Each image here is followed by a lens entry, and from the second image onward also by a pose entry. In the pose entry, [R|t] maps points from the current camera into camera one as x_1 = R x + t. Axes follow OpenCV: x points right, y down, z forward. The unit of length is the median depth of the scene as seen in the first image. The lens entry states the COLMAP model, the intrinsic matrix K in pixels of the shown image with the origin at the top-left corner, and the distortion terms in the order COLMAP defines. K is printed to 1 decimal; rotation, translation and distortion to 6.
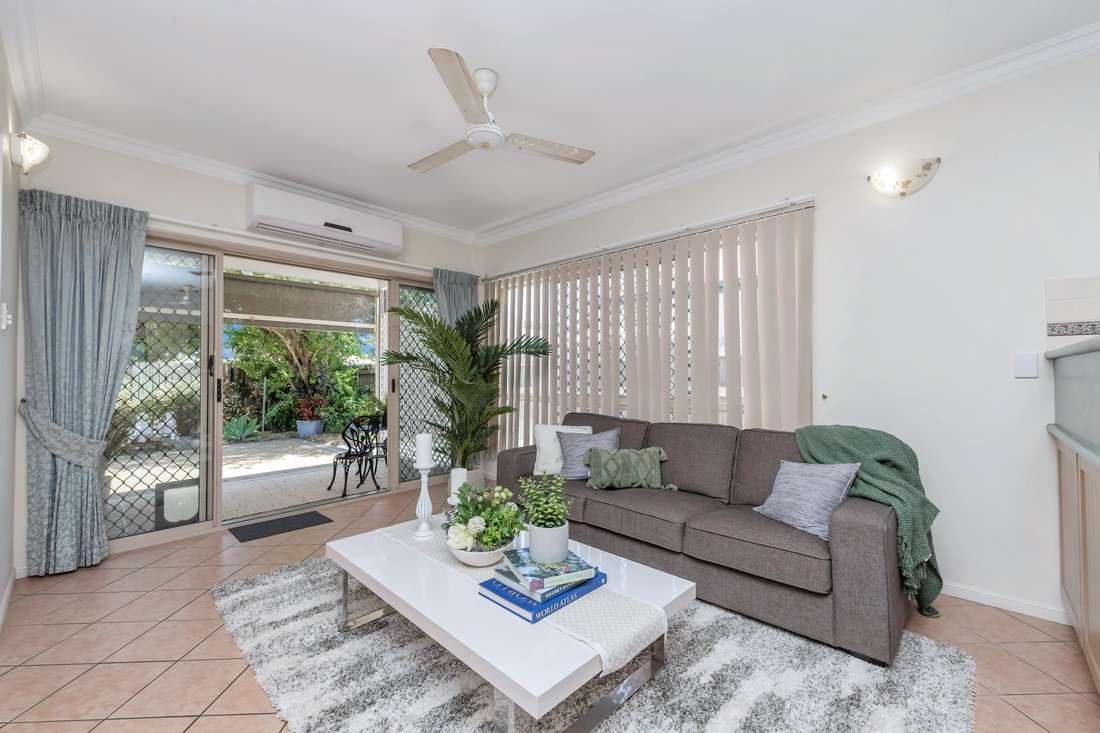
lens RADIAL K [[441.5, 0, 549.9], [0, 441.5, 367.7], [0, 0, 1]] dist [0.000560, 0.000032]
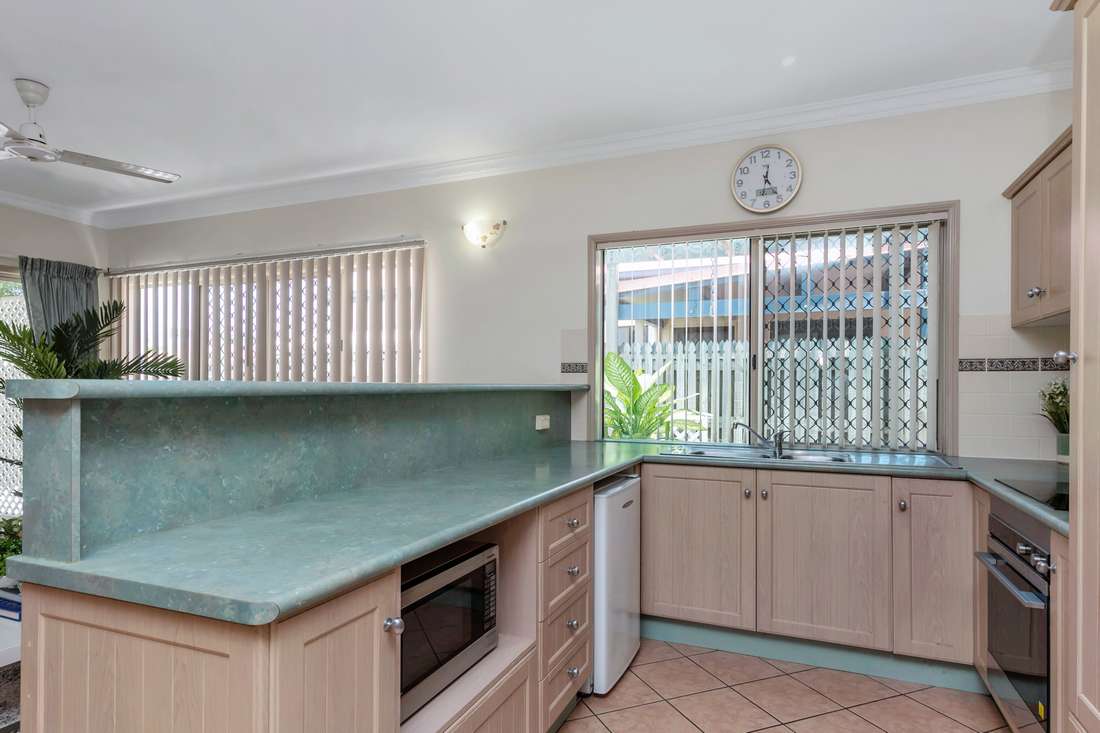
lens RADIAL K [[614.6, 0, 545.5], [0, 614.6, 392.4], [0, 0, 1]] dist [-0.006229, -0.001107]
pose [[0.933047, 0.010355, 0.359606, 0.202095], [-0.014732, 0.999847, 0.009432, -0.016059], [-0.359453, -0.014098, 0.933057, -0.299451]]
